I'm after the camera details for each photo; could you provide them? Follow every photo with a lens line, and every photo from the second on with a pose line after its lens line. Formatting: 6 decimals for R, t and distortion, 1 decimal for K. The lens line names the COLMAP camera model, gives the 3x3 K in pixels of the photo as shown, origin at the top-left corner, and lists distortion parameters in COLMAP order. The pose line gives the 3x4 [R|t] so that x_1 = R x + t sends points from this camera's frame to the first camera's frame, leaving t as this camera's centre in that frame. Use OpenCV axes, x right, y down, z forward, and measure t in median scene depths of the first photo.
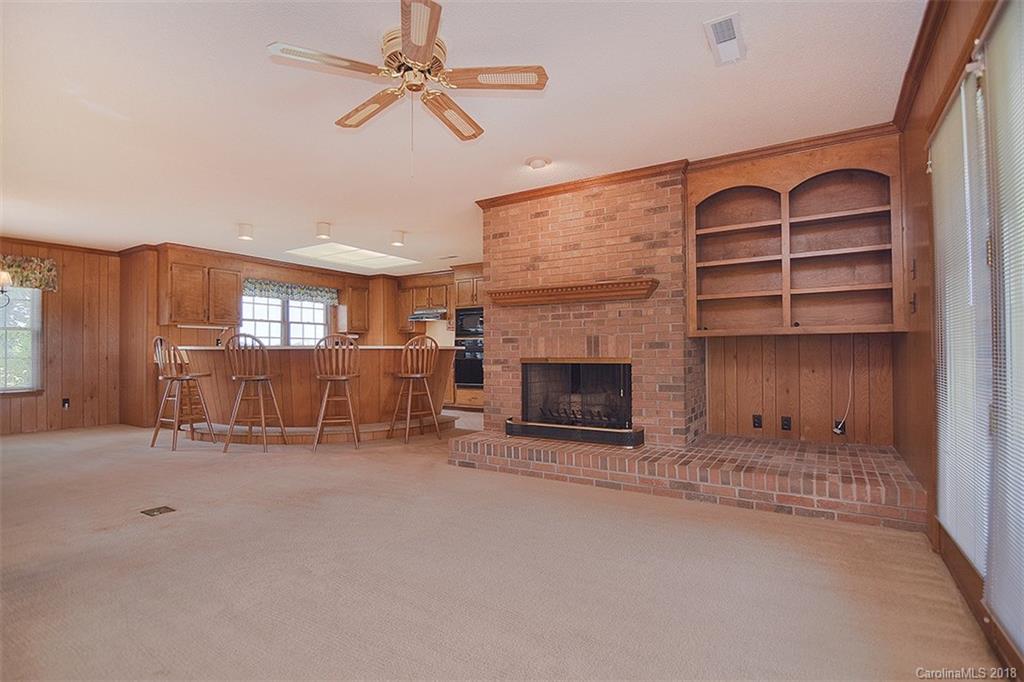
lens RADIAL K [[493.4, 0, 516.2], [0, 493.4, 346.1], [0, 0, 1]] dist [-0.009480, -0.008515]
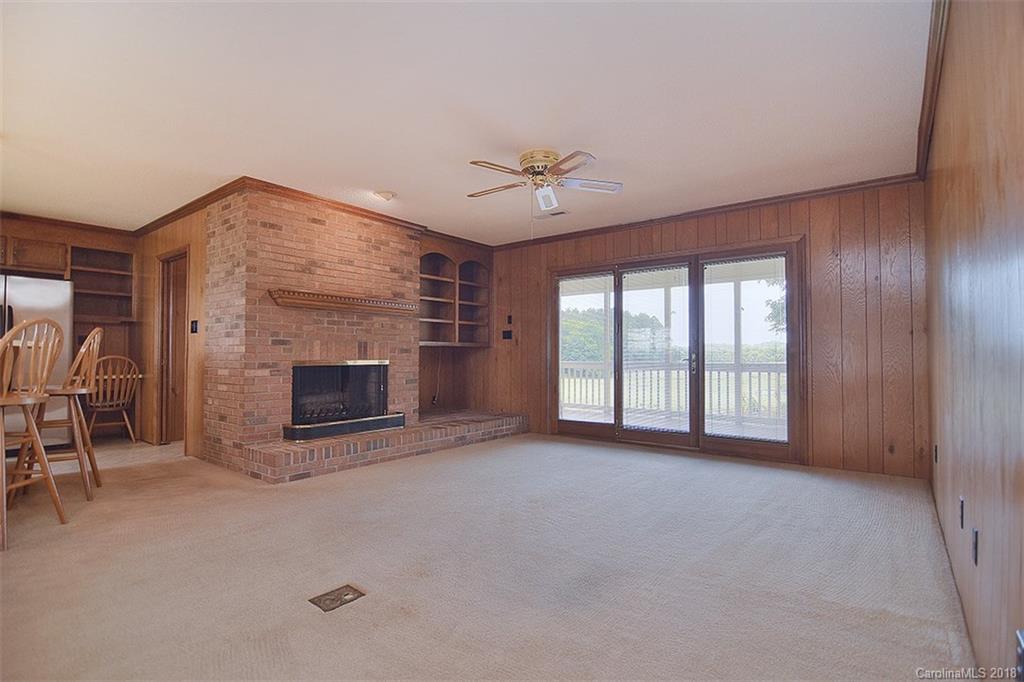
lens RADIAL K [[493.4, 0, 512.4], [0, 493.4, 343.0], [0, 0, 1]] dist [-0.009480, -0.008515]
pose [[0.109211, 0.032509, 0.993487, -0.620387], [-0.014449, 0.999411, -0.031114, 0.008954], [-0.993914, -0.010957, 0.109616, 0.321852]]
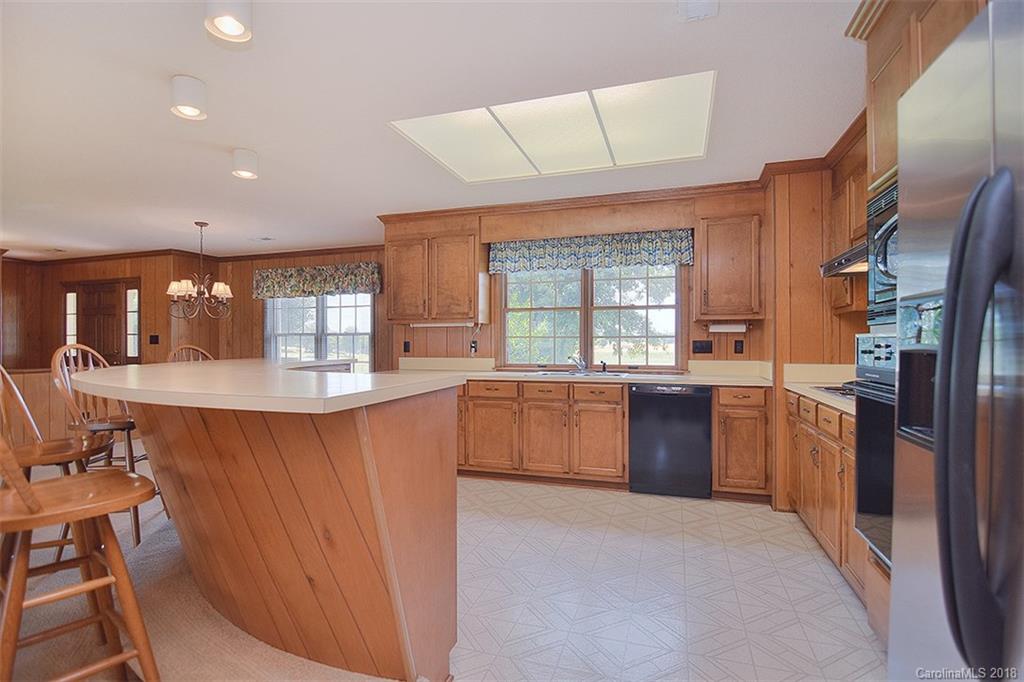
lens RADIAL K [[493.4, 0, 511.1], [0, 493.4, 344.9], [0, 0, 1]] dist [-0.009480, -0.008515]
pose [[0.240100, 0.007181, -0.970721, 0.072217], [0.011530, 0.999881, 0.010249, -0.017235], [0.970680, -0.013653, 0.239989, 0.978620]]
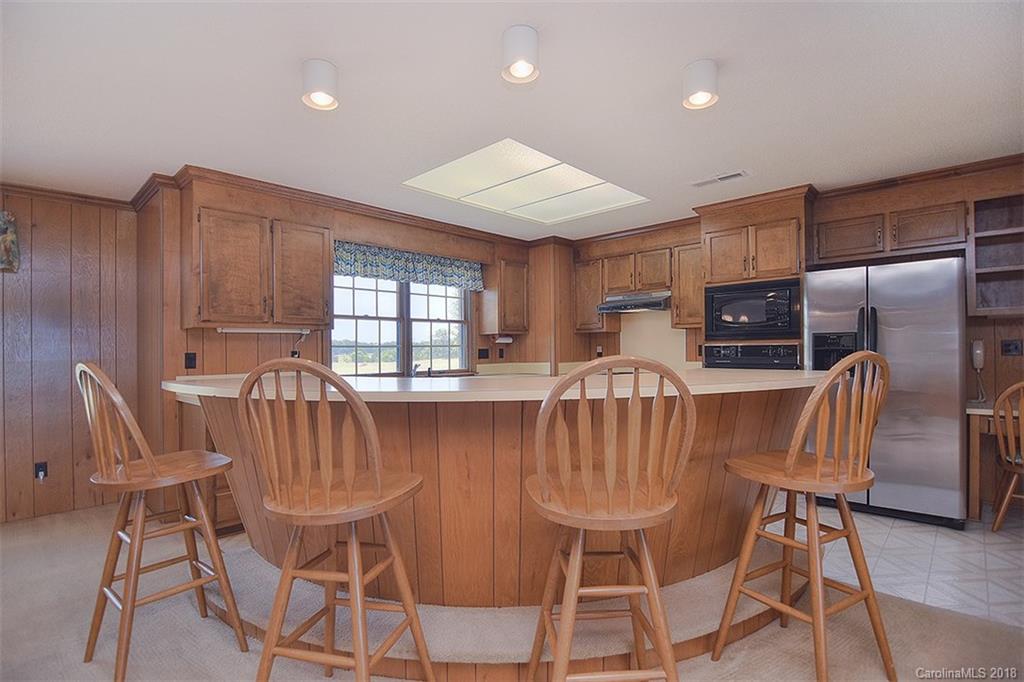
lens RADIAL K [[493.4, 0, 516.0], [0, 493.4, 345.3], [0, 0, 1]] dist [-0.009480, -0.008515]
pose [[0.981303, -0.009914, -0.192215, -0.276709], [0.011312, 0.999917, 0.006175, -0.023984], [0.192138, -0.008233, 0.981333, 0.548535]]
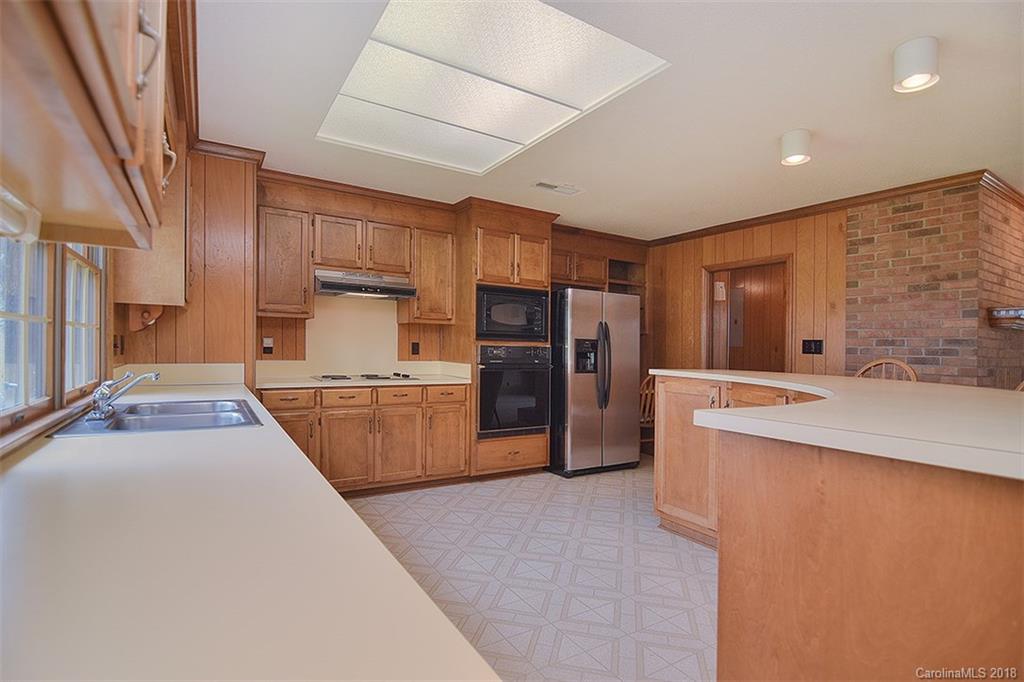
lens RADIAL K [[493.4, 0, 509.5], [0, 493.4, 354.0], [0, 0, 1]] dist [-0.009480, -0.008515]
pose [[0.442631, 0.003794, 0.896696, -0.705923], [-0.036878, 0.999222, 0.013976, -0.015344], [-0.895945, -0.039254, 0.442427, 0.928575]]
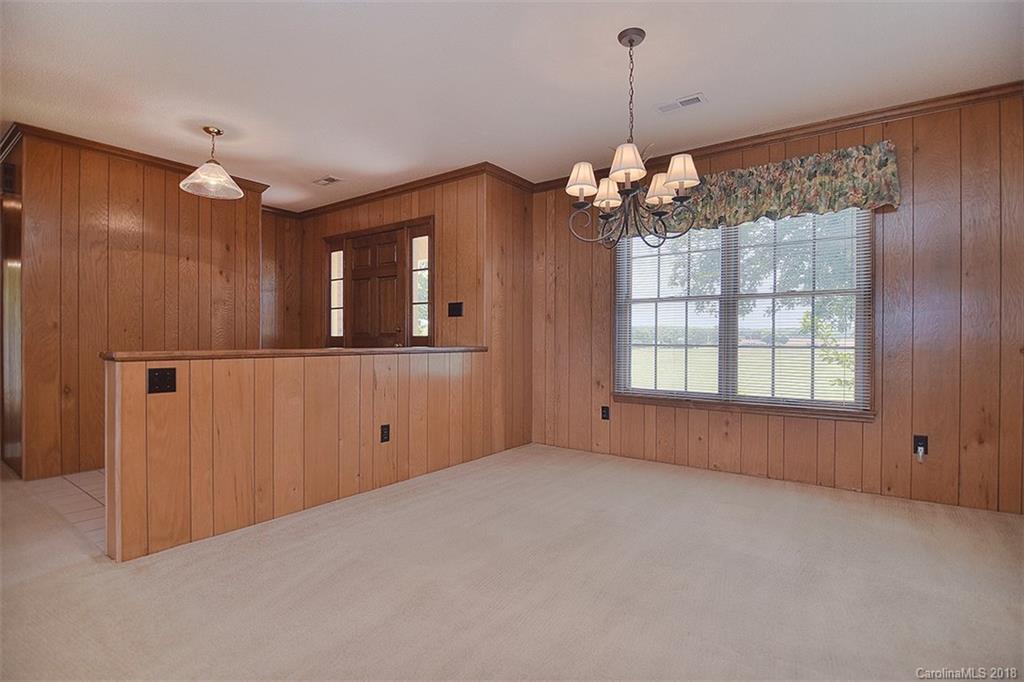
lens RADIAL K [[493.4, 0, 518.8], [0, 493.4, 341.6], [0, 0, 1]] dist [-0.009480, -0.008515]
pose [[-0.067595, 0.009402, -0.997669, -0.431268], [0.008131, 0.999928, 0.008872, 0.010840], [0.997680, -0.007513, -0.067667, 0.638478]]
